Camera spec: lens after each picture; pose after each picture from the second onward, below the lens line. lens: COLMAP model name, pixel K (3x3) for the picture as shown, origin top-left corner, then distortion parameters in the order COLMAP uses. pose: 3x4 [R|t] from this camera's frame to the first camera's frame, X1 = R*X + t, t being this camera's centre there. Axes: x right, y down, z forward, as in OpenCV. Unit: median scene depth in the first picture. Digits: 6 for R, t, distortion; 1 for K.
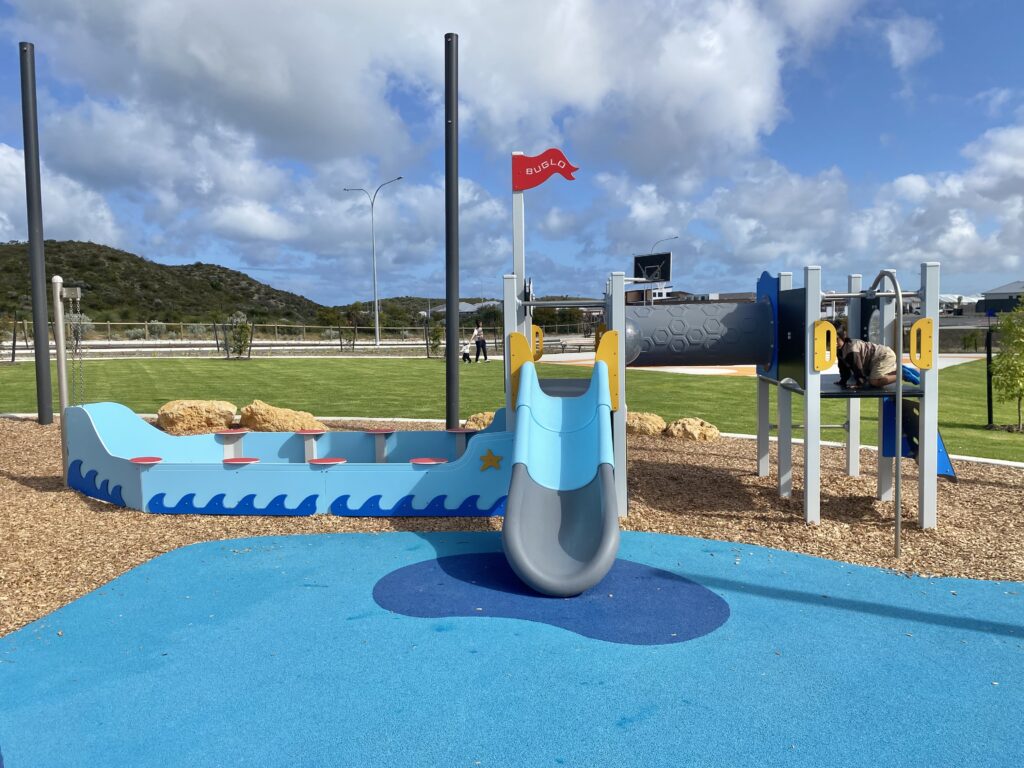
lens RADIAL K [[769.8, 0, 514.7], [0, 769.8, 360.7], [0, 0, 1]] dist [0.008381, -0.004883]
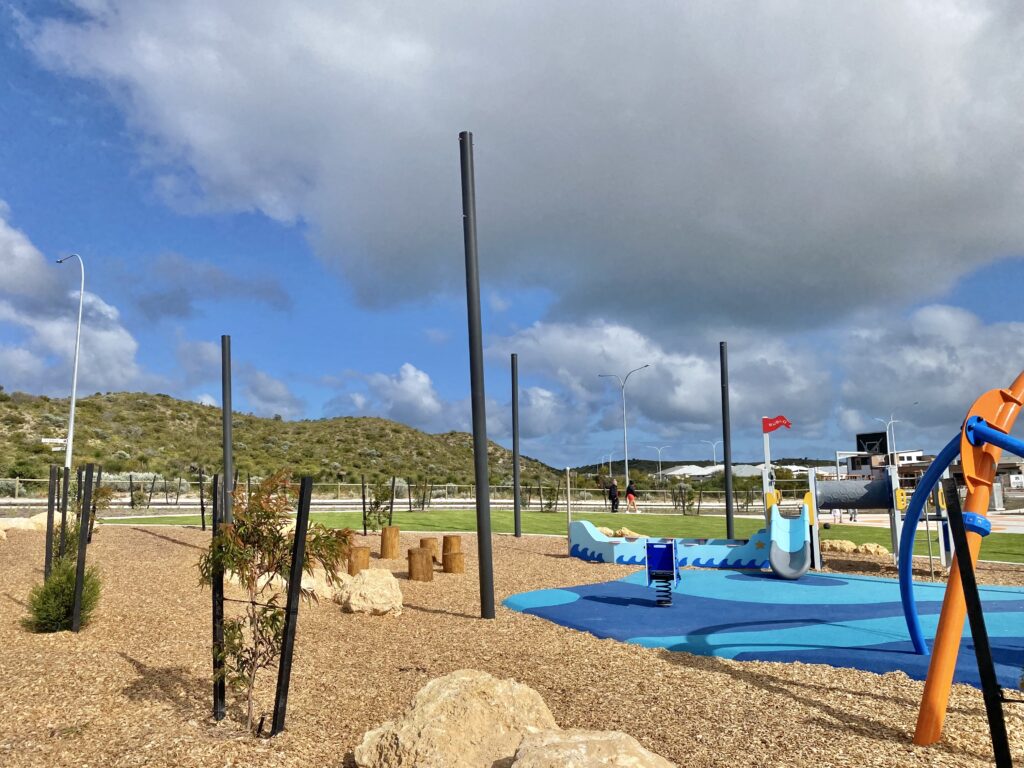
lens RADIAL K [[744.4, 0, 512.2], [0, 744.4, 378.5], [0, 0, 1]] dist [0.148183, -0.319902]
pose [[0.954820, -0.037738, -0.294778, -0.032914], [-0.019007, 0.982119, -0.187299, 0.043452], [0.296575, 0.184440, 0.937030, -0.948348]]
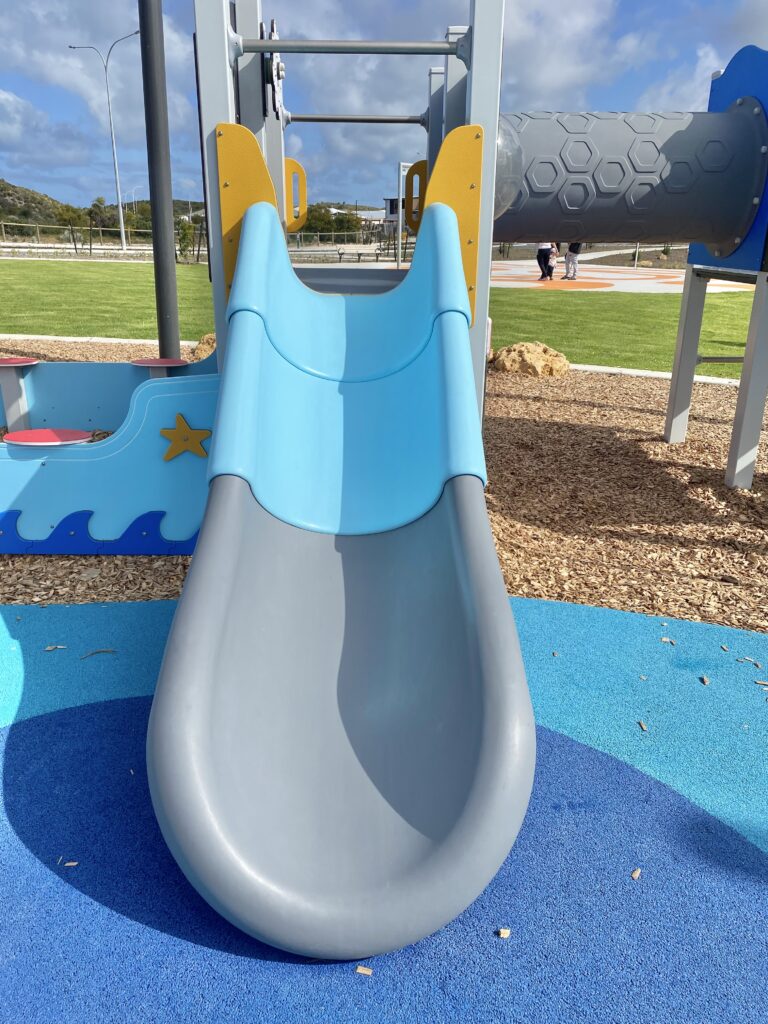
lens RADIAL K [[772.2, 0, 379.3], [0, 772.2, 504.9], [0, 0, 1]] dist [0.027101, -0.004462]
pose [[0.993592, -0.014189, 0.112132, 0.017715], [-0.018016, 0.959524, 0.281051, 0.022253], [-0.111581, -0.281270, 0.953120, 0.319343]]
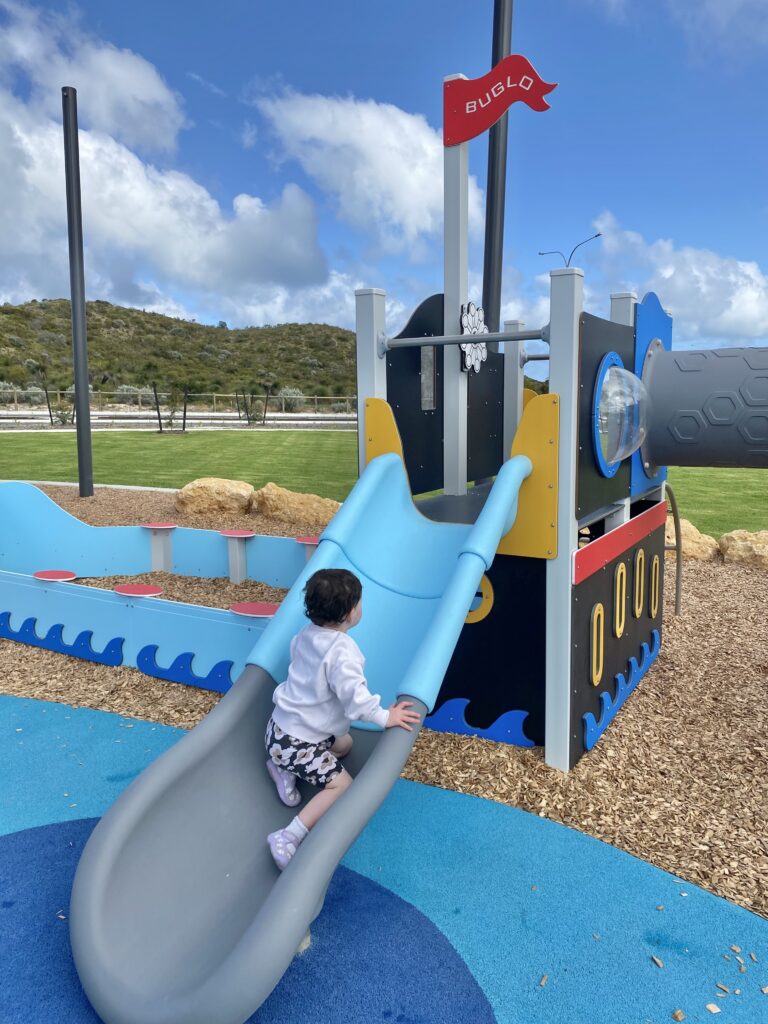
lens RADIAL K [[776.0, 0, 387.1], [0, 776.0, 490.3], [0, 0, 1]] dist [0.003905, -0.003604]
pose [[0.907584, 0.055218, -0.416224, 0.137916], [-0.026936, 0.996930, 0.073522, -0.006681], [0.419006, -0.055516, 0.906285, 0.294952]]
